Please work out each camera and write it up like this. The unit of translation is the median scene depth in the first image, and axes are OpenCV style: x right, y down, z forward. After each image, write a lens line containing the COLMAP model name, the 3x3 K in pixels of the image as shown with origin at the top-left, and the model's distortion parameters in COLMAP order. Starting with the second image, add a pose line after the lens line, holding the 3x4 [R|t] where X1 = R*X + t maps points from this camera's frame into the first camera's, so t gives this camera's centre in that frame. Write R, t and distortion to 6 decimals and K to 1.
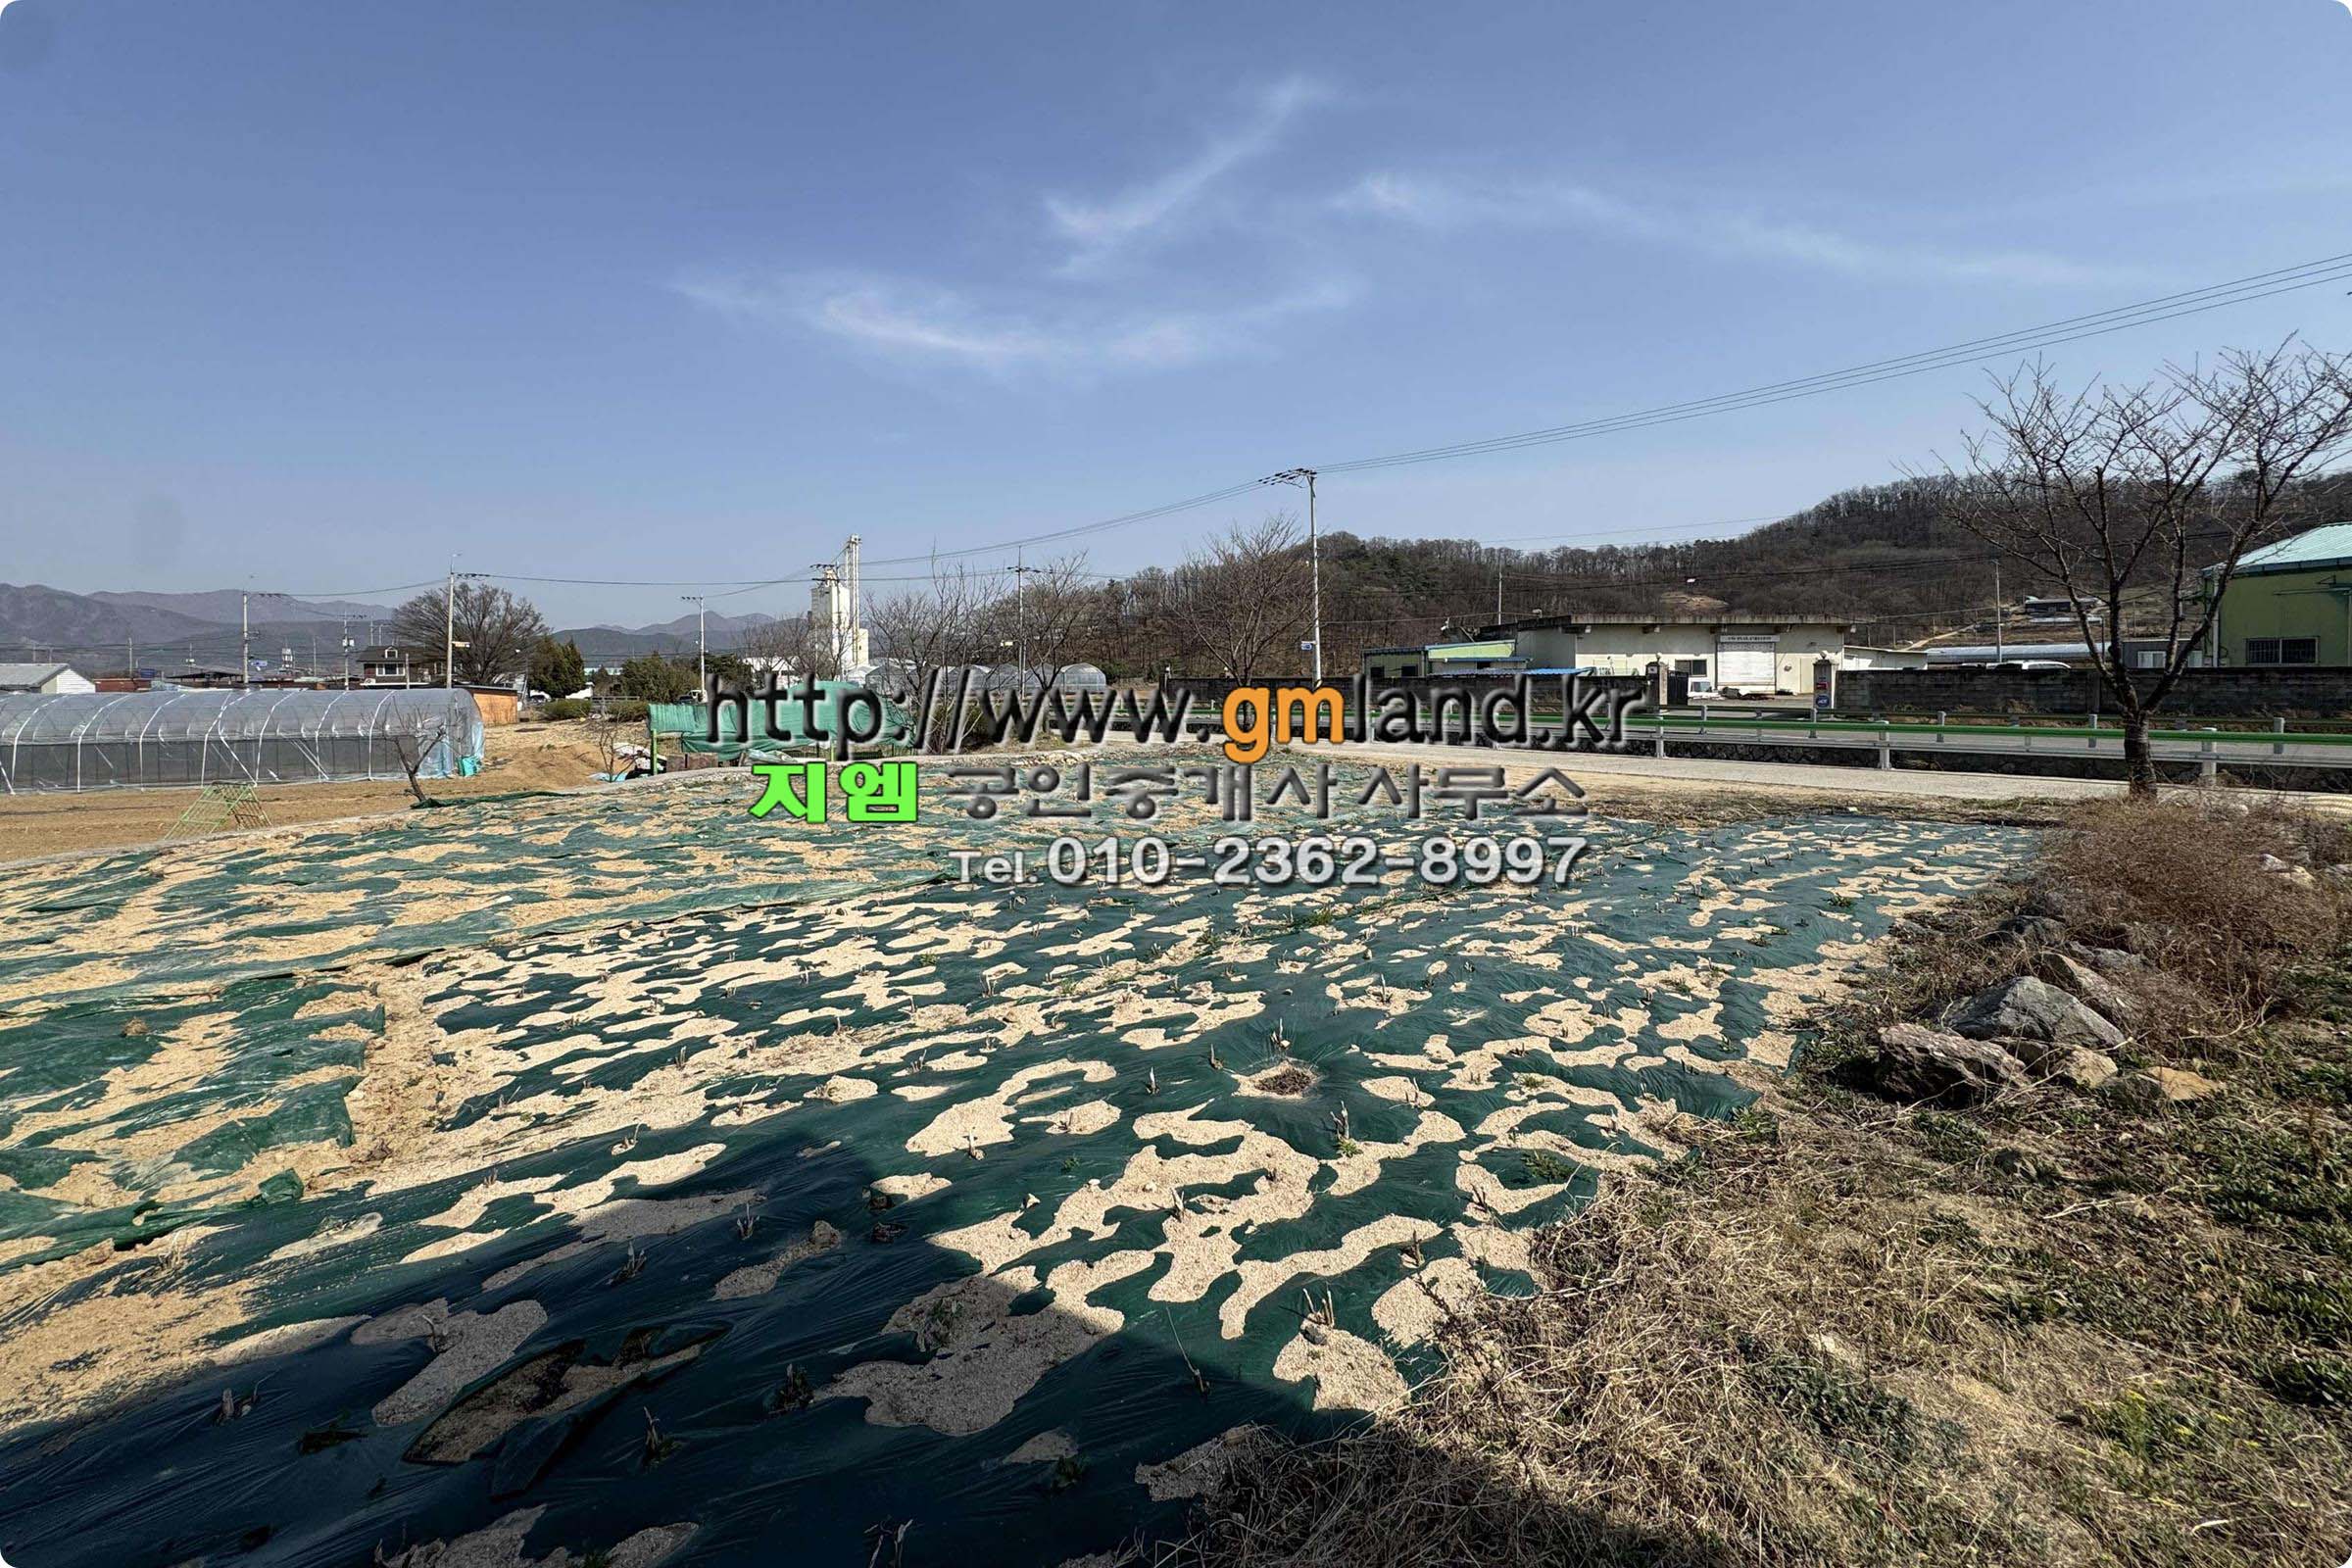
lens RADIAL K [[936.0, 0, 1174.2], [0, 936.0, 709.7], [0, 0, 1]] dist [-0.001493, -0.000347]
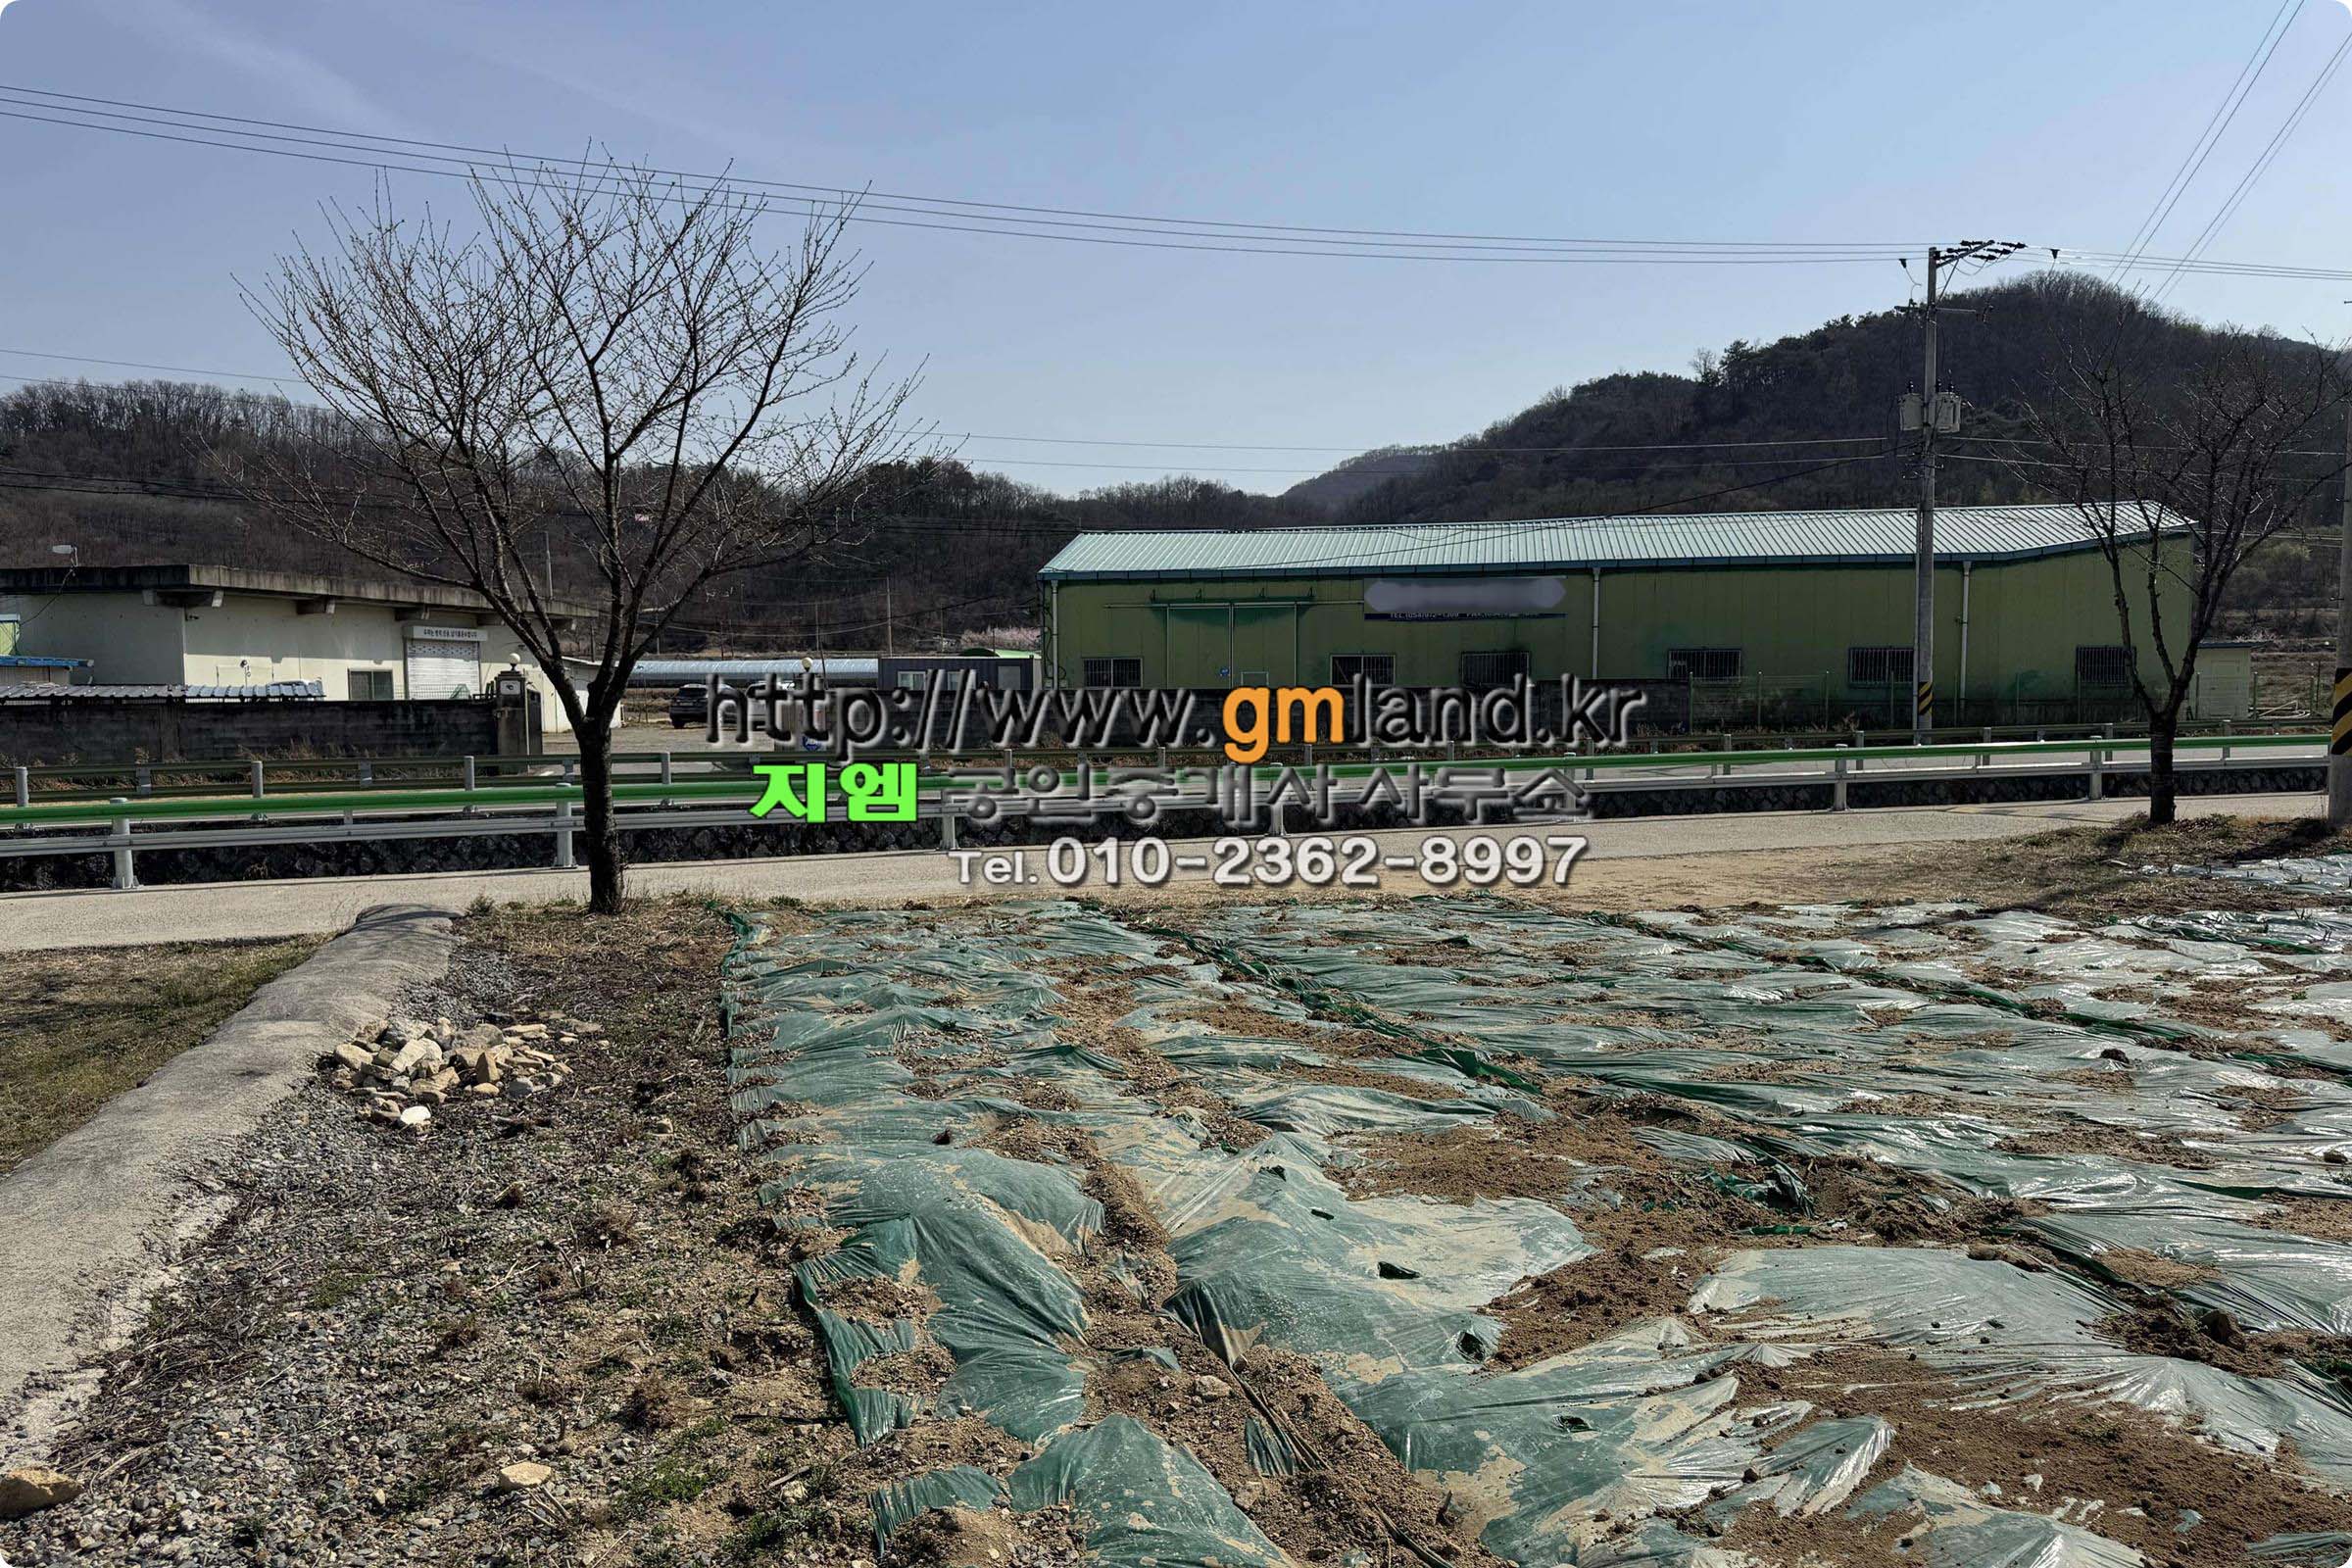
lens RADIAL K [[1667.8, 0, 1176.0], [0, 1667.8, 784.0], [0, 0, 1]] dist [0.003517, -0.026935]
pose [[0.316547, -0.043366, 0.947585, -0.183506], [0.036228, 0.998778, 0.033607, -0.005925], [-0.947885, 0.023691, 0.317732, 0.299026]]
